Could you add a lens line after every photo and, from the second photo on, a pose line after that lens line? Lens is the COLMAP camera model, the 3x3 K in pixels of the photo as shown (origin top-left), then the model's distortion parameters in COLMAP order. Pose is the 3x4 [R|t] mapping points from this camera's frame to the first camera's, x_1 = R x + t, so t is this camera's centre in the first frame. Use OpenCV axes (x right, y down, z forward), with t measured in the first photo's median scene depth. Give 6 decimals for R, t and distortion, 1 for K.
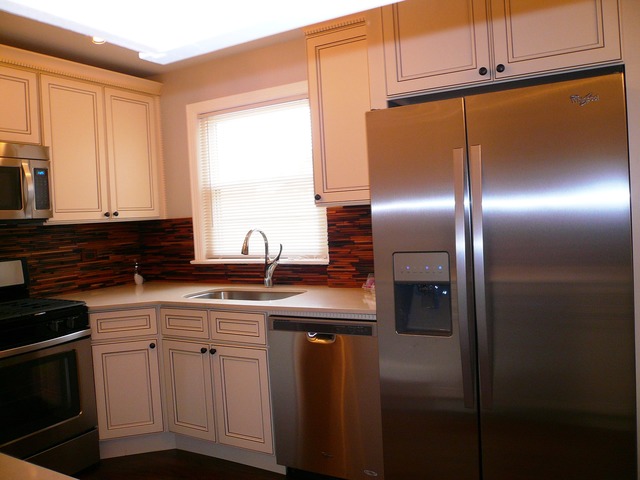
lens RADIAL K [[534.1, 0, 317.3], [0, 534.1, 225.6], [0, 0, 1]] dist [-0.084111, 0.014542]
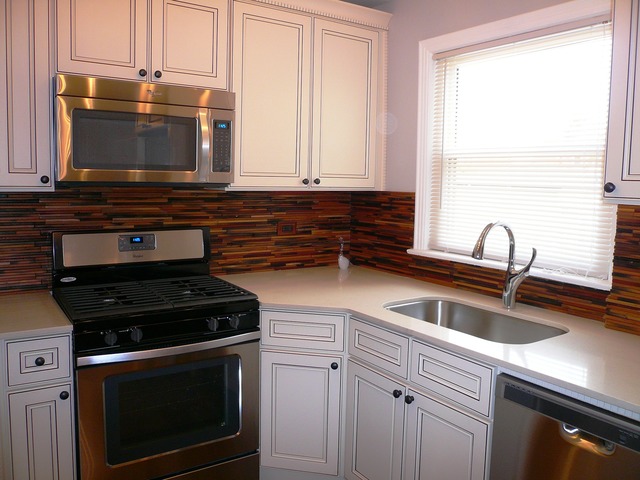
lens RADIAL K [[534.1, 0, 317.3], [0, 534.1, 225.6], [0, 0, 1]] dist [-0.084111, 0.014542]
pose [[0.890602, 0.113532, -0.440384, -0.023367], [-0.078240, 0.992150, 0.097553, -0.035047], [0.448002, -0.052425, 0.892494, 0.290213]]
